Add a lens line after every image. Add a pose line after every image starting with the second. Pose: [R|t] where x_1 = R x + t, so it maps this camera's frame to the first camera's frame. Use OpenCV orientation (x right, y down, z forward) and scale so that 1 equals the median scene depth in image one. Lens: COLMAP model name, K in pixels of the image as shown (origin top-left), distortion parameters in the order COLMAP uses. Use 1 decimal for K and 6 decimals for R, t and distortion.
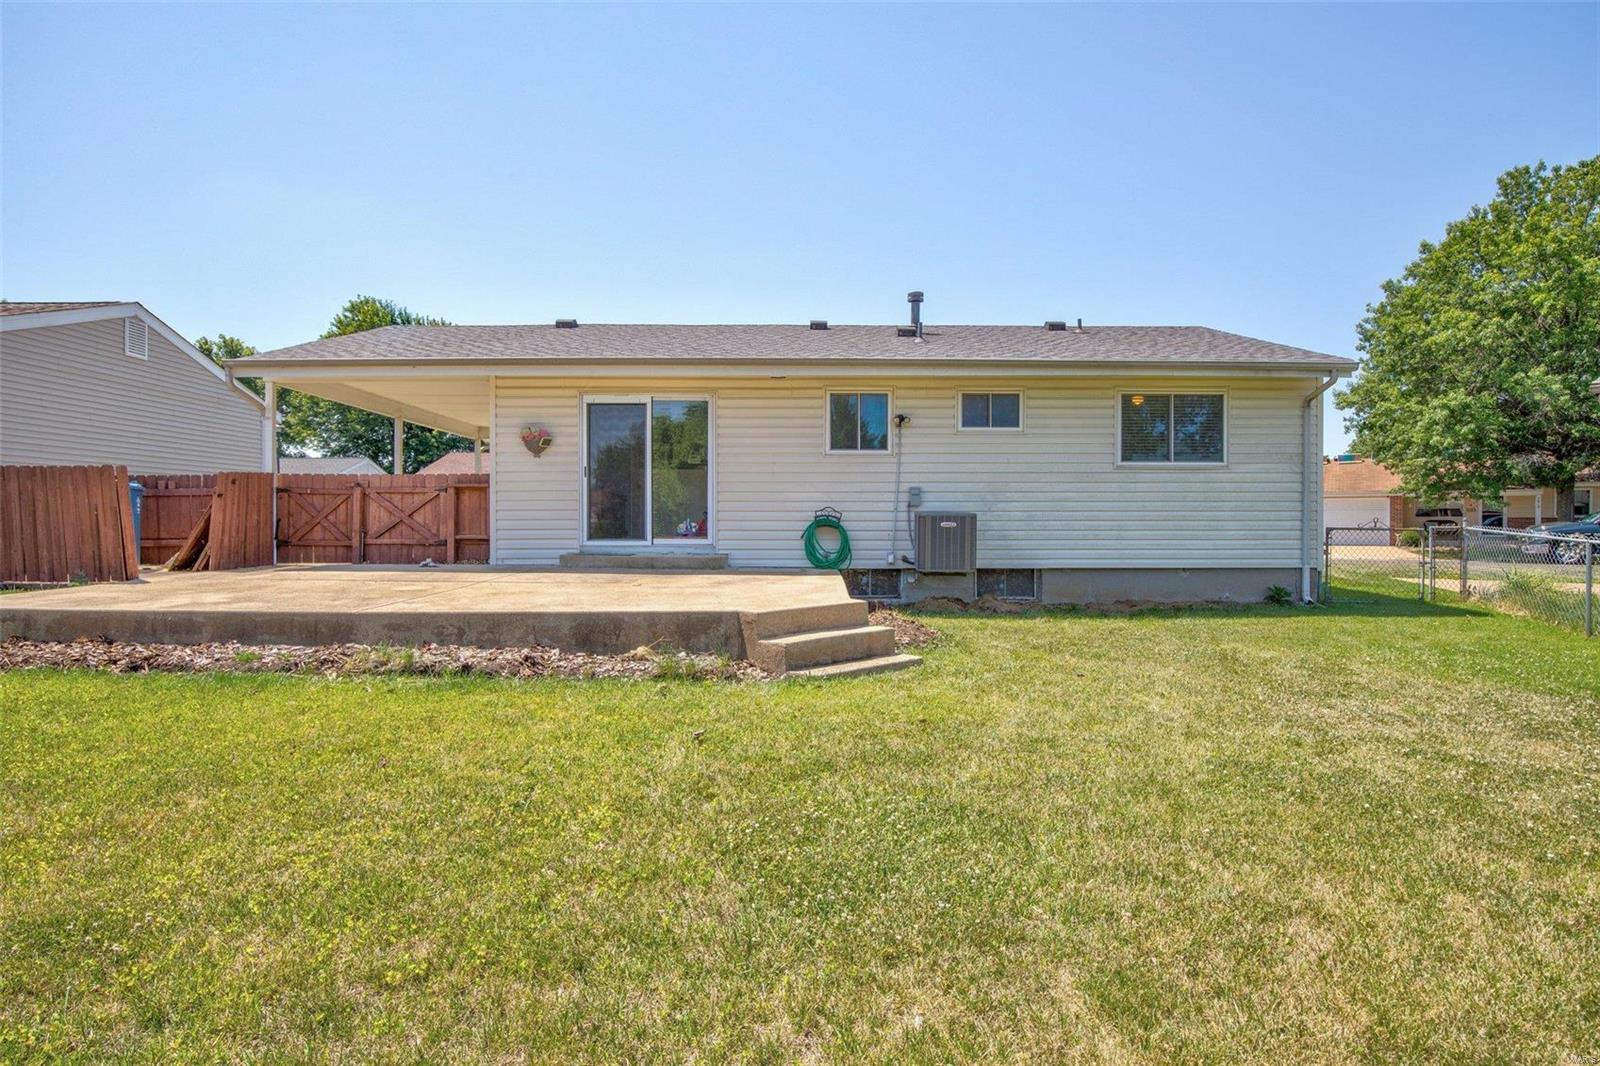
lens RADIAL K [[851.7, 0, 800.0], [0, 851.7, 533.0], [0, 0, 1]] dist [-0.024293, -0.000101]
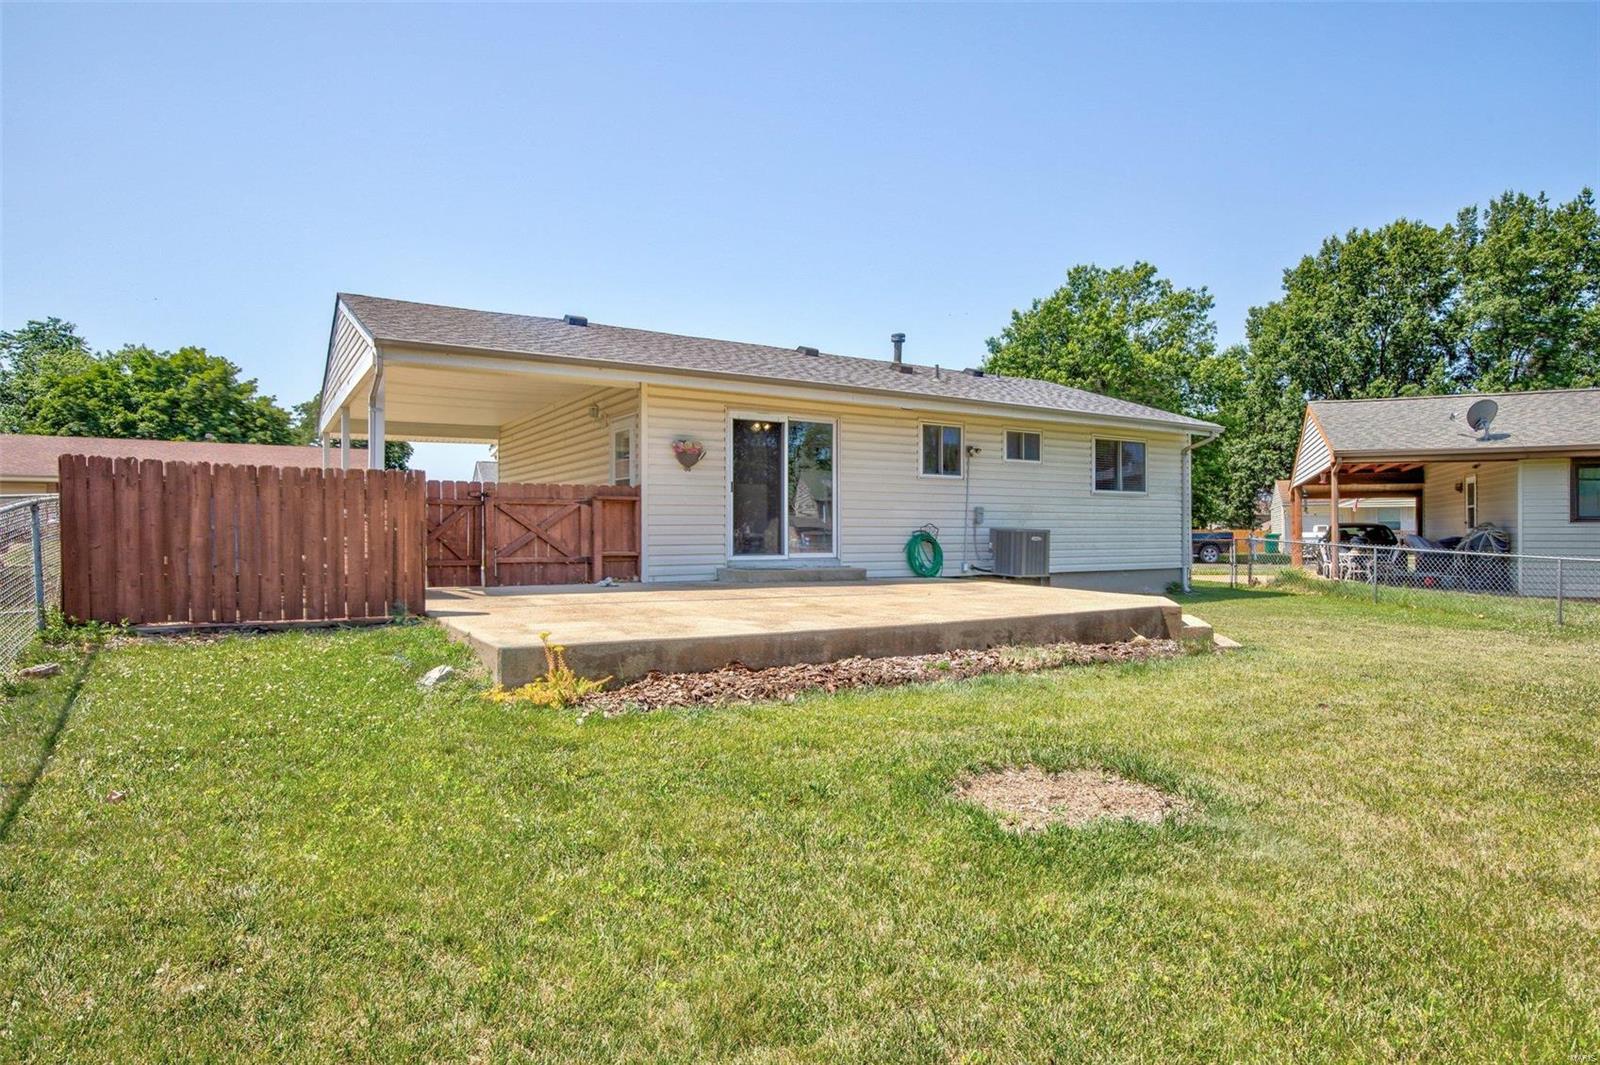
lens RADIAL K [[905.3, 0, 800.0], [0, 905.3, 532.5], [0, 0, 1]] dist [0.000606, 0.000308]
pose [[0.848382, -0.000366, 0.529385, -0.749810], [0.006147, 0.999939, -0.009159, -0.008124], [-0.529350, 0.011024, 0.848332, 0.052817]]
